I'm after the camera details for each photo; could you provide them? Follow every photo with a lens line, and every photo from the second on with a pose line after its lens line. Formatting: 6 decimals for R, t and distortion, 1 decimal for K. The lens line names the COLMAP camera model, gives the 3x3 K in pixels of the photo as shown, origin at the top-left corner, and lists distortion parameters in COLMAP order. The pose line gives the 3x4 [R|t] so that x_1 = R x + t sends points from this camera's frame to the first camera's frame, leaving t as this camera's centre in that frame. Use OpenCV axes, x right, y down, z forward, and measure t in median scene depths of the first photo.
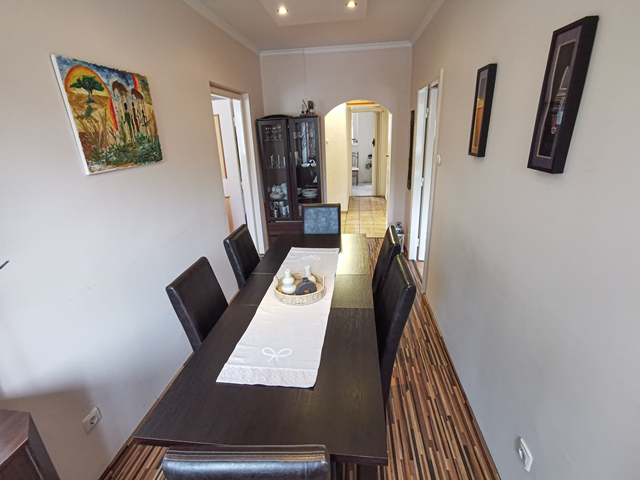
lens RADIAL K [[305.7, 0, 317.7], [0, 305.7, 236.1], [0, 0, 1]] dist [0.032719, 0.000158]
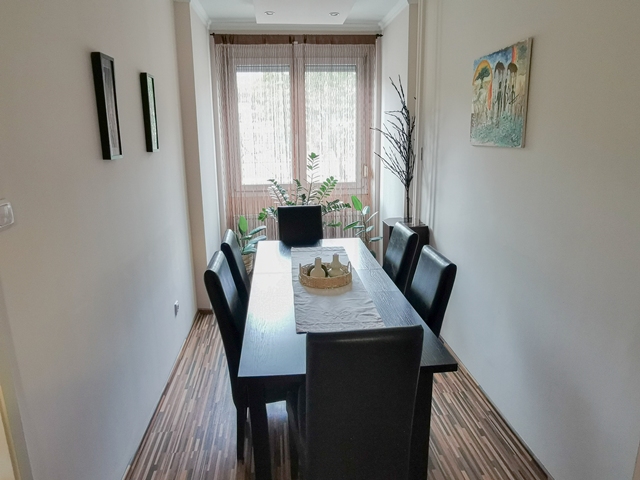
lens RADIAL K [[463.4, 0, 320.0], [0, 463.4, 240.0], [0, 0, 1]] dist [-0.000751, 0.000196]
pose [[-0.976565, 0.101158, -0.189970, 0.230446], [-0.017713, 0.841892, 0.539355, -0.736270], [0.214494, 0.530080, -0.820371, 2.188514]]
